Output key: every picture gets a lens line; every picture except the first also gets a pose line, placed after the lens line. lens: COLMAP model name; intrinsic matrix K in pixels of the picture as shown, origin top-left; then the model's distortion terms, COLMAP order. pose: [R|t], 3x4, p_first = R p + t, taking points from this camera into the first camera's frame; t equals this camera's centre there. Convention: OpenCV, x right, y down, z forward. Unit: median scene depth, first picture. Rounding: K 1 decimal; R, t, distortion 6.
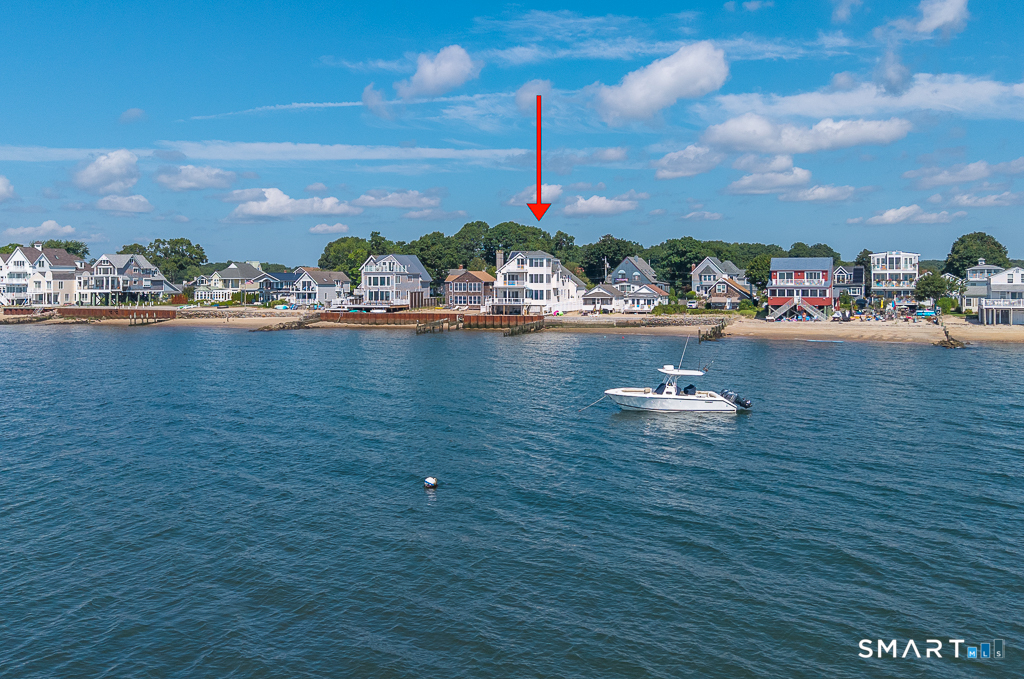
lens RADIAL K [[692.7, 0, 512.0], [0, 692.7, 339.5], [0, 0, 1]] dist [0.000644, 0.000036]
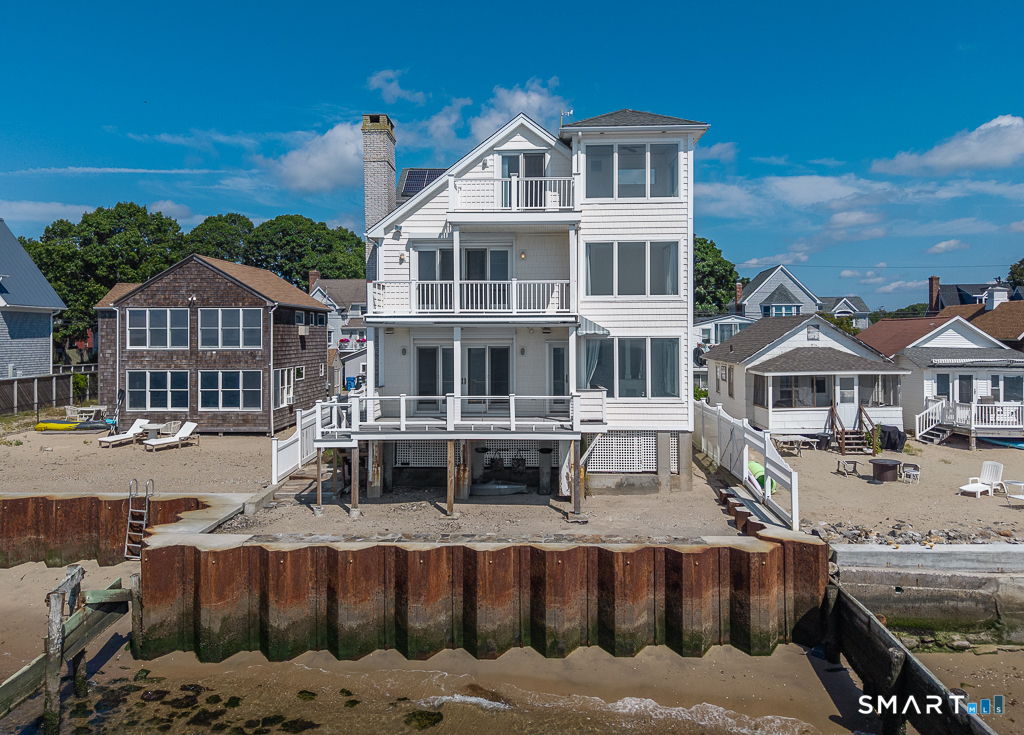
lens RADIAL K [[823.1, 0, 512.0], [0, 823.1, 367.5], [0, 0, 1]] dist [0.073374, -0.000513]
pose [[0.962128, -0.014083, 0.272232, -0.044269], [0.025335, 0.998962, -0.037860, -0.057229], [-0.271417, 0.043323, 0.961486, 0.809356]]
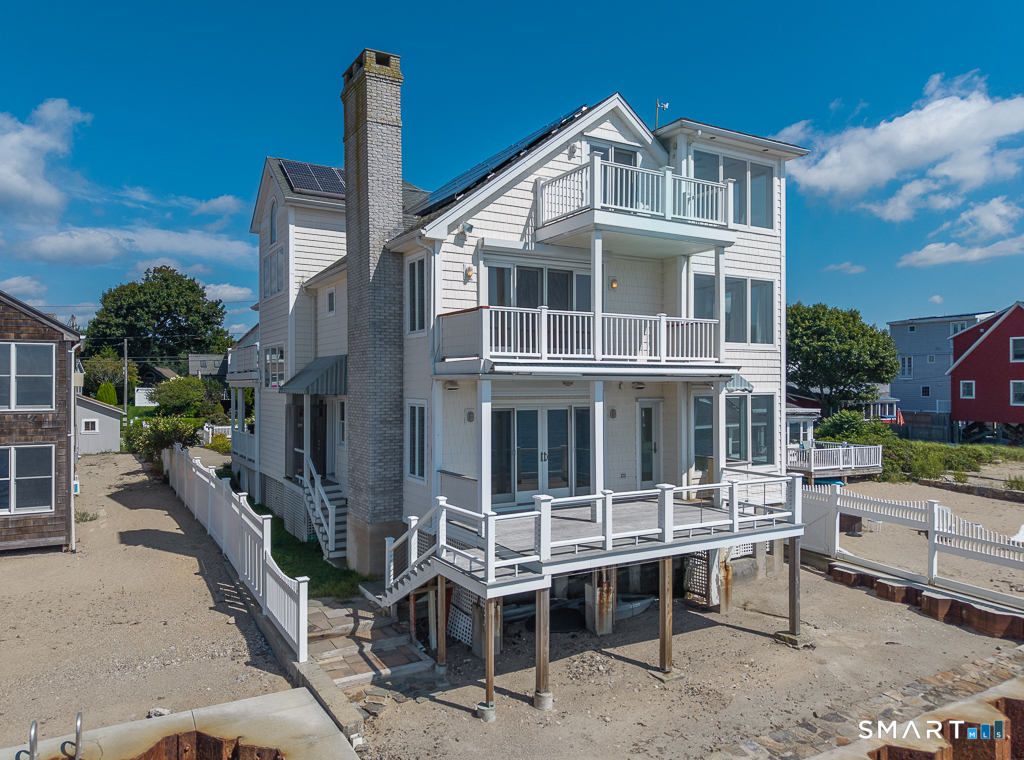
lens RADIAL K [[722.7, 0, 511.4], [0, 722.7, 405.8], [0, 0, 1]] dist [0.008736, -0.000029]
pose [[0.666832, -0.024610, 0.744802, -0.095473], [0.057470, 0.998176, -0.018471, -0.068426], [-0.742989, 0.055121, 0.667030, 0.925214]]
